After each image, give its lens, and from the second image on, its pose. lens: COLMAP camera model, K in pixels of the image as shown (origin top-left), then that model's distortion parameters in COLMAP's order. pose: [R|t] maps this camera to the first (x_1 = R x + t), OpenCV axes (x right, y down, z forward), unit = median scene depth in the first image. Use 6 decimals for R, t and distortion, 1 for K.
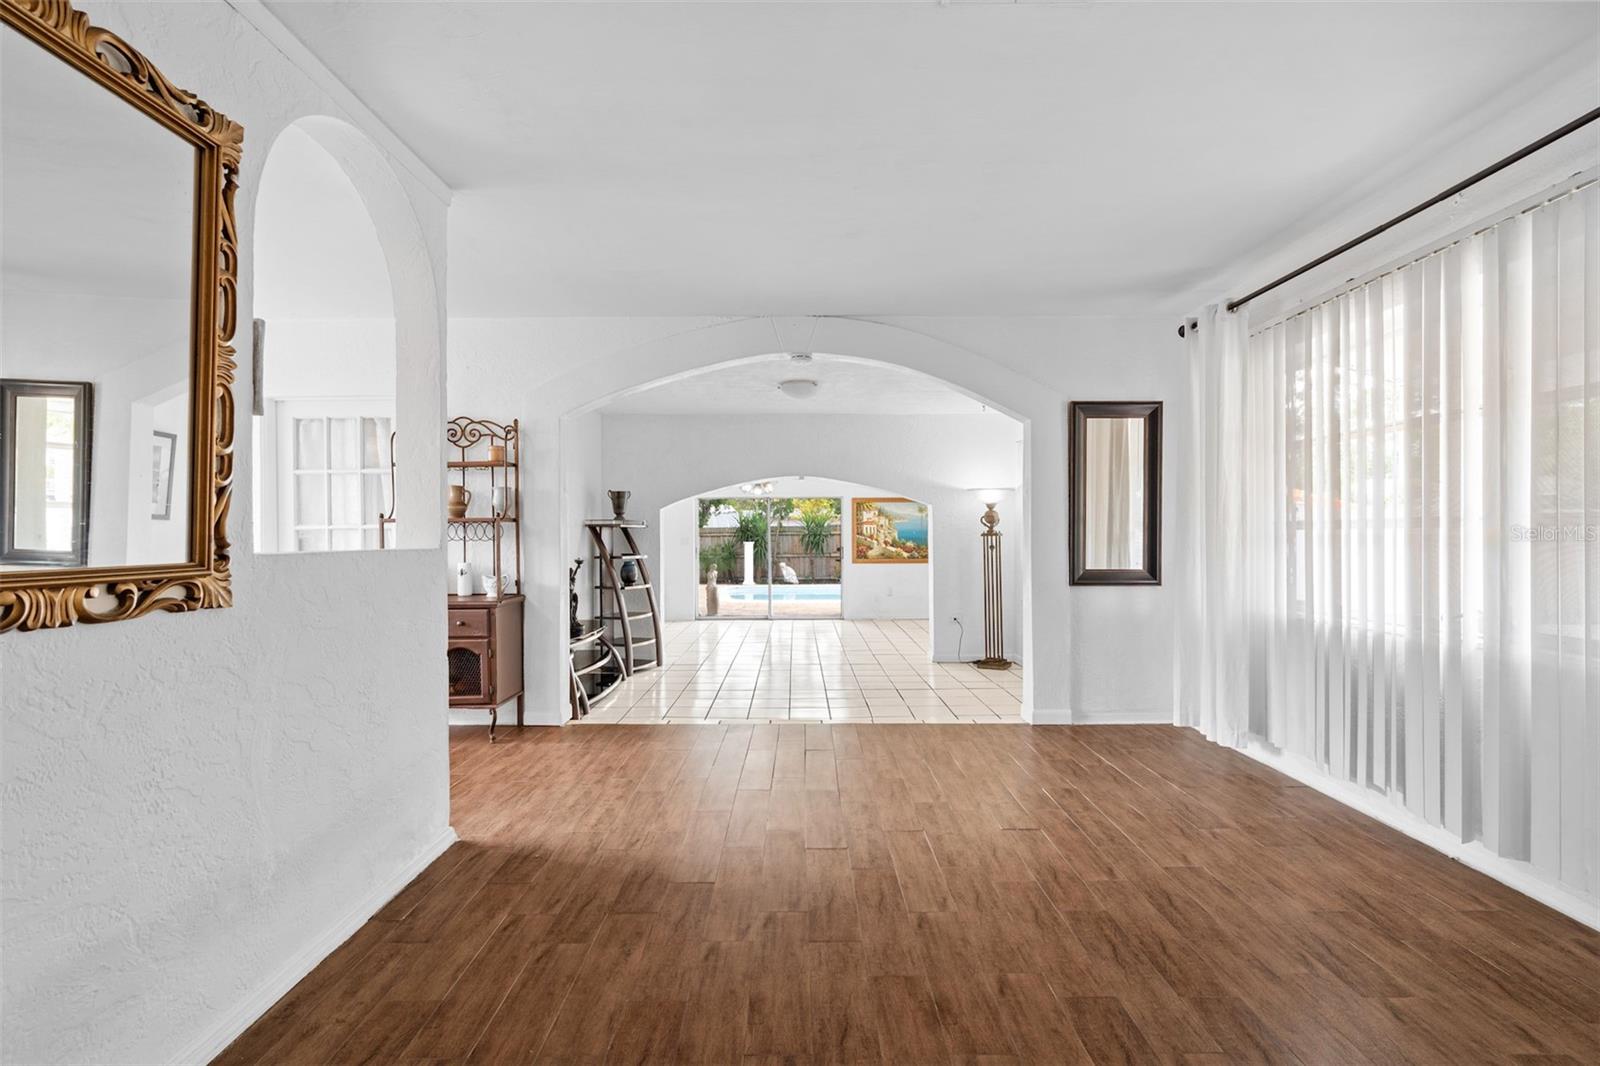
lens RADIAL K [[725.4, 0, 797.6], [0, 725.4, 533.7], [0, 0, 1]] dist [-0.009650, 0.004143]
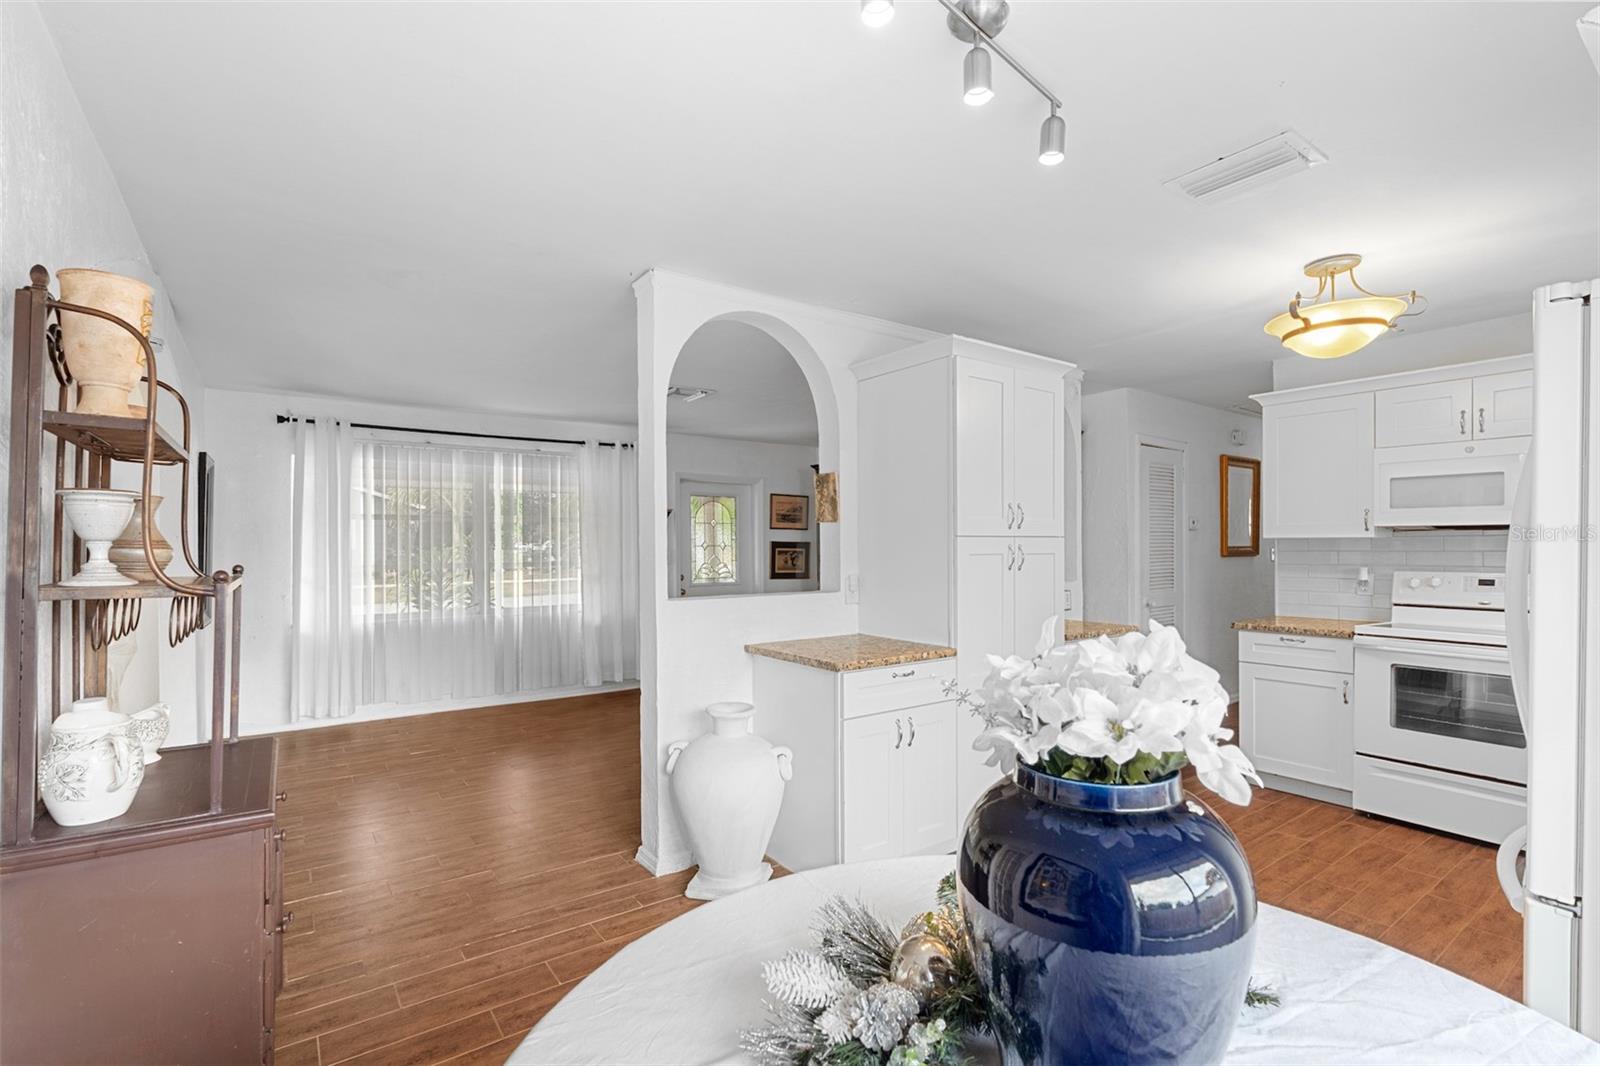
lens RADIAL K [[725.4, 0, 800.2], [0, 725.4, 543.1], [0, 0, 1]] dist [-0.009650, 0.004143]
pose [[-0.589615, 0.013328, 0.807574, -0.662952], [0.008891, 0.999910, -0.010010, -0.024568], [-0.807635, 0.001278, -0.589681, 0.628373]]
